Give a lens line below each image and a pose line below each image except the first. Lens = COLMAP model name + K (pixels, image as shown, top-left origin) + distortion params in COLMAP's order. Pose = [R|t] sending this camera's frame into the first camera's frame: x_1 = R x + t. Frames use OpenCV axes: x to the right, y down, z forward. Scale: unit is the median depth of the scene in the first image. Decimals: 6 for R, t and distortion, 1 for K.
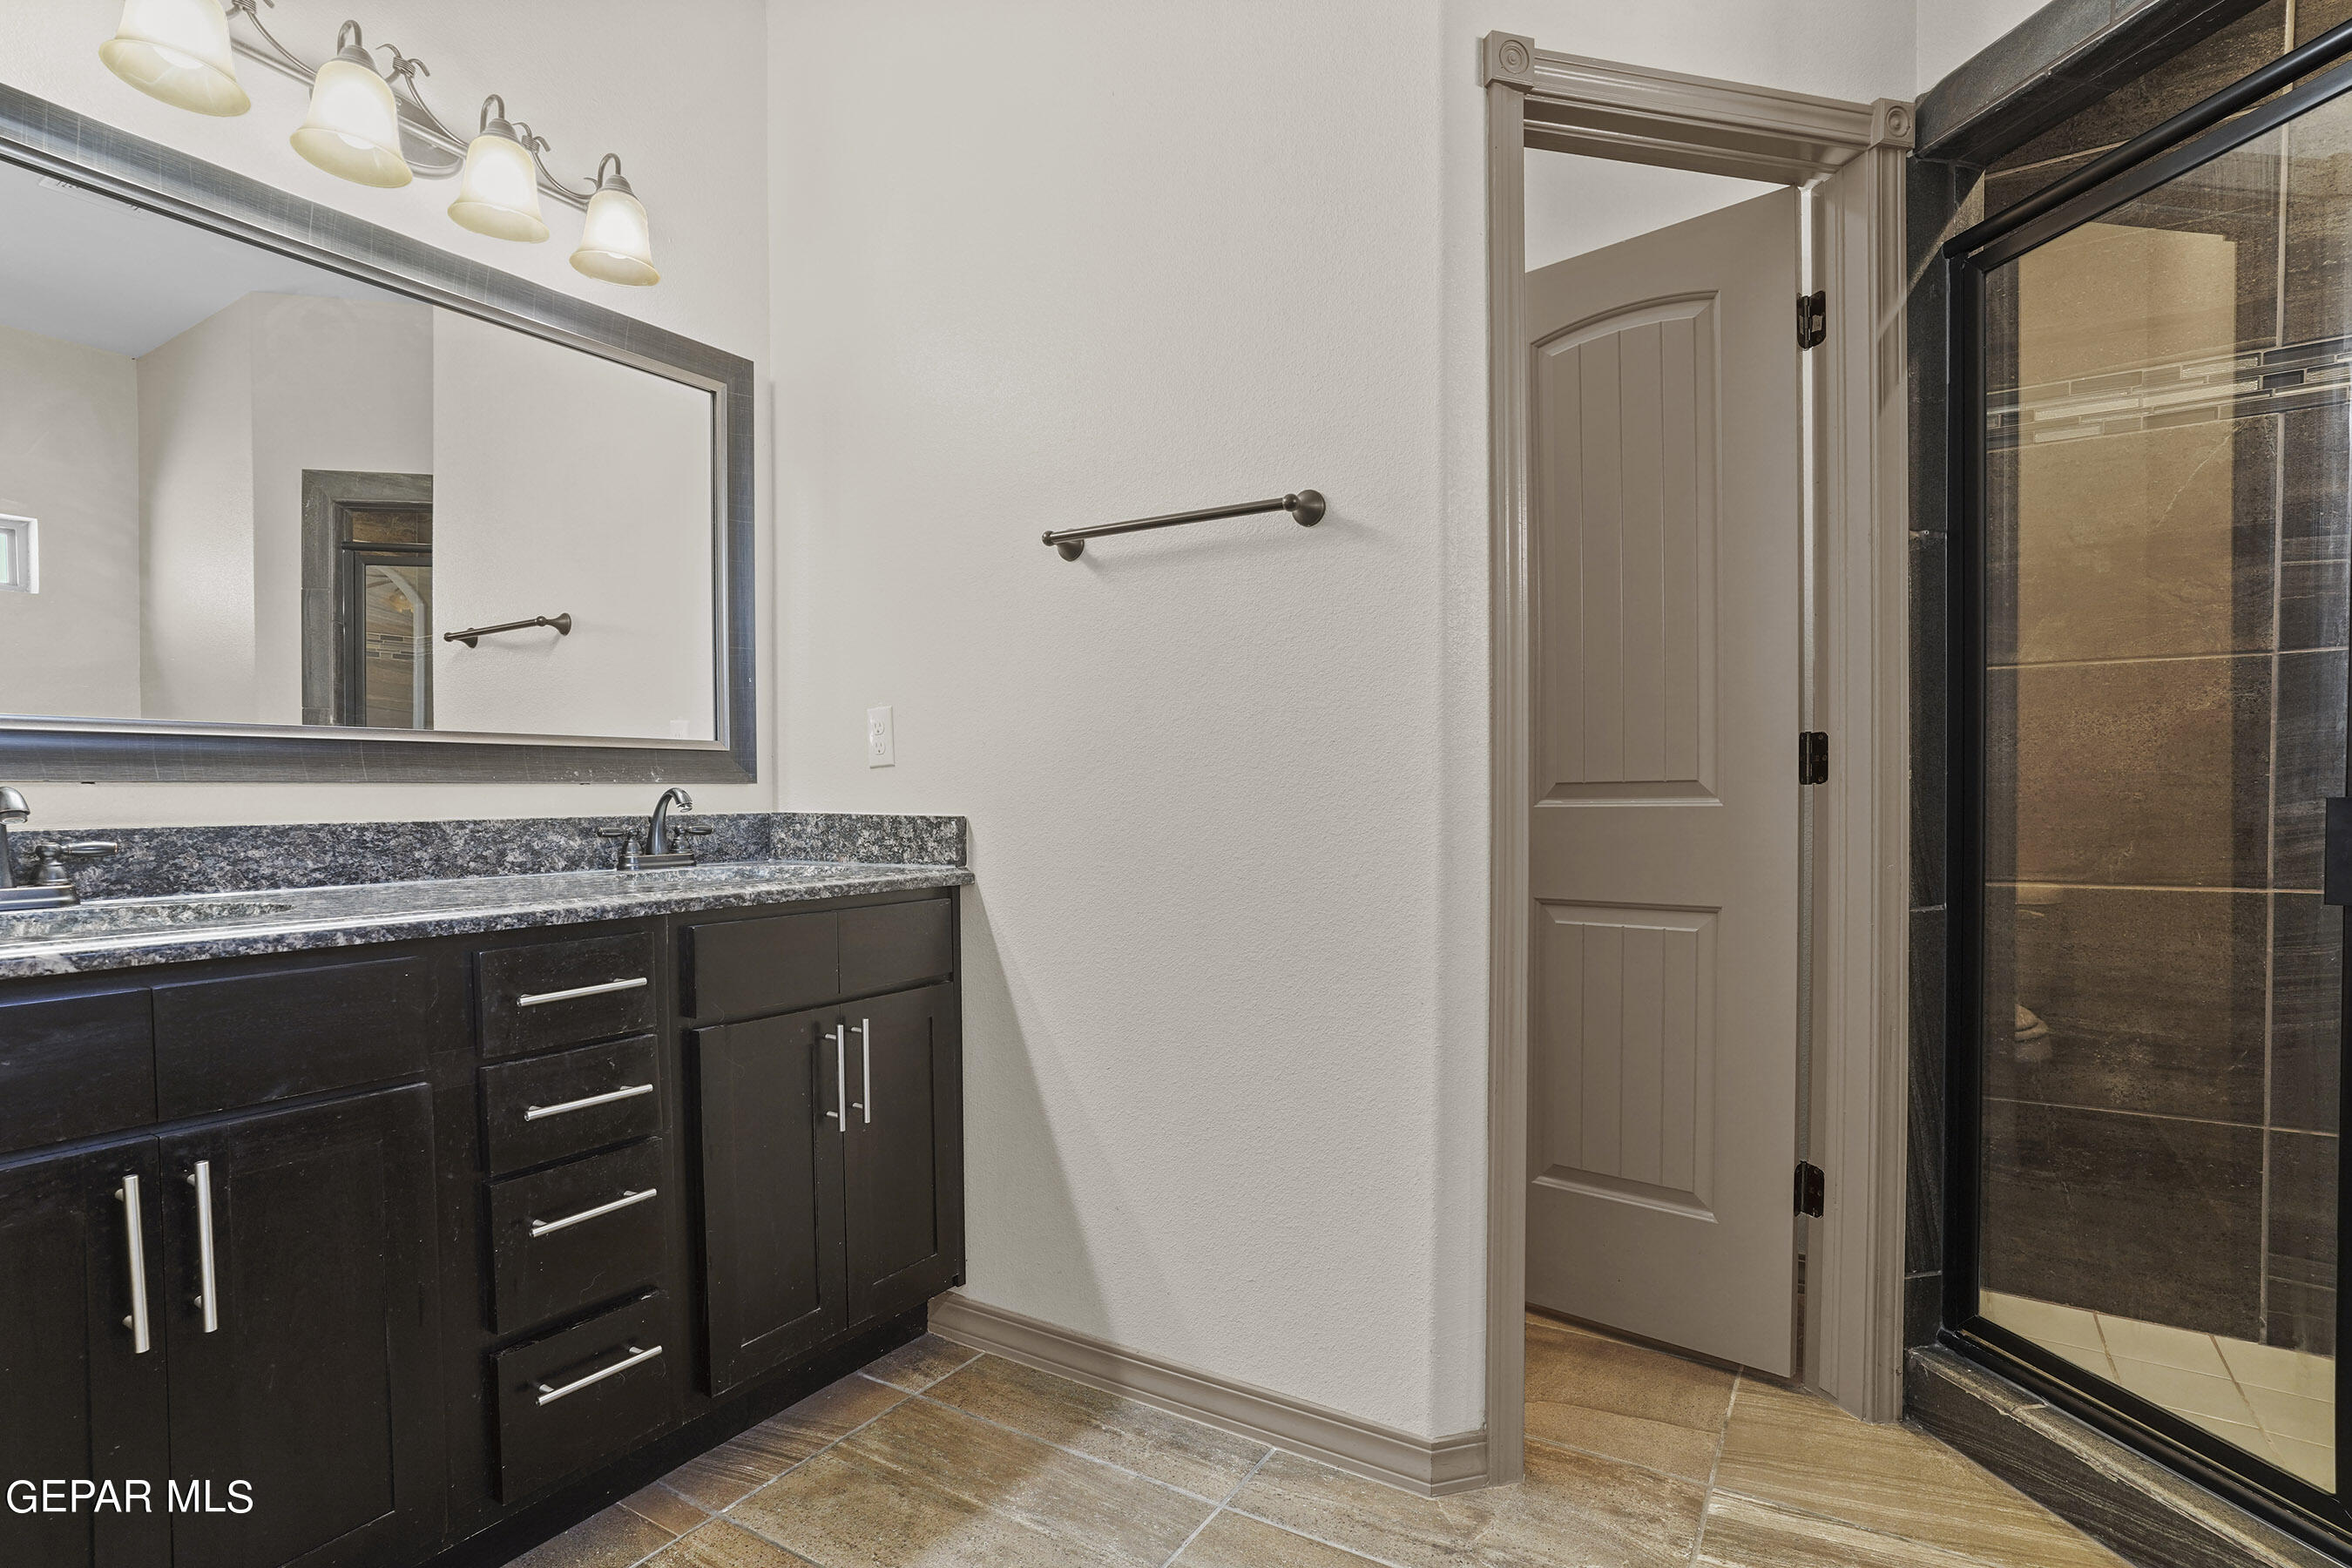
lens RADIAL K [[1149.5, 0, 1164.1], [0, 1149.5, 781.5], [0, 0, 1]] dist [-0.056429, 0.032702]
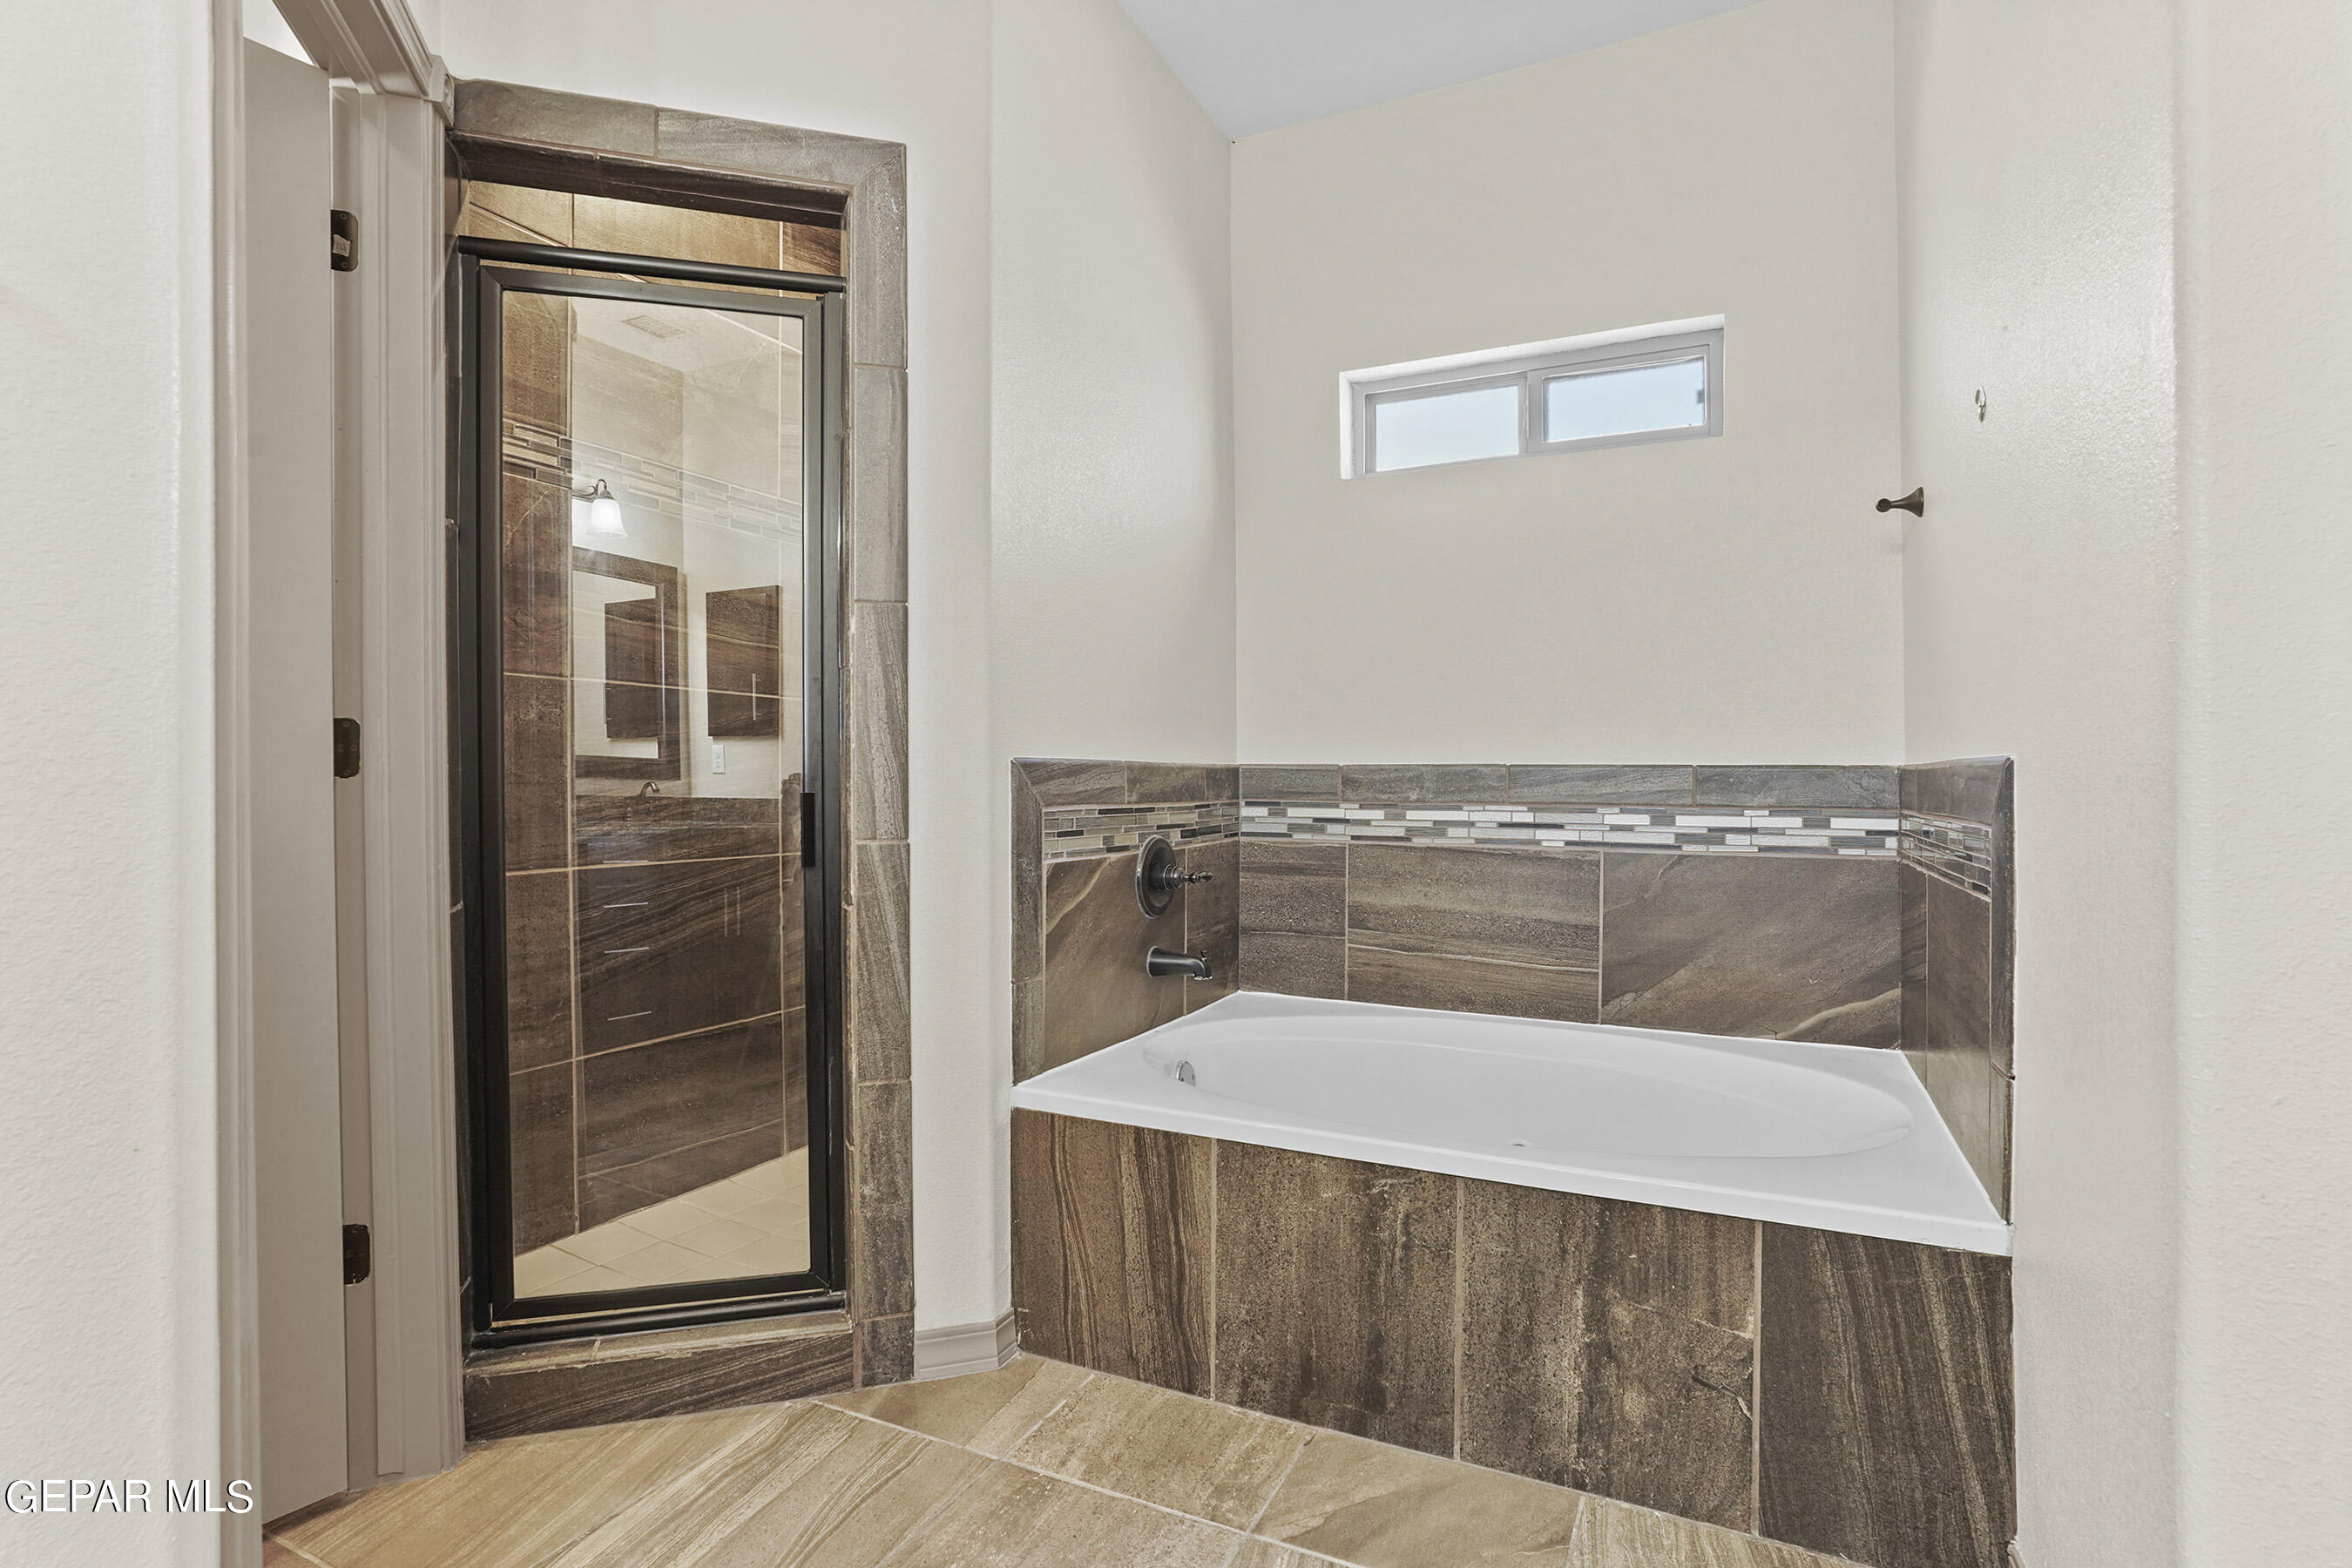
lens RADIAL K [[1132.4, 0, 1173.1], [0, 1132.4, 749.9], [0, 0, 1]] dist [-0.064662, 0.025038]
pose [[-0.081280, 0.042092, 0.995802, -0.340757], [-0.005650, 0.999072, -0.042692, 0.017033], [-0.996675, -0.009096, -0.080967, 0.494353]]
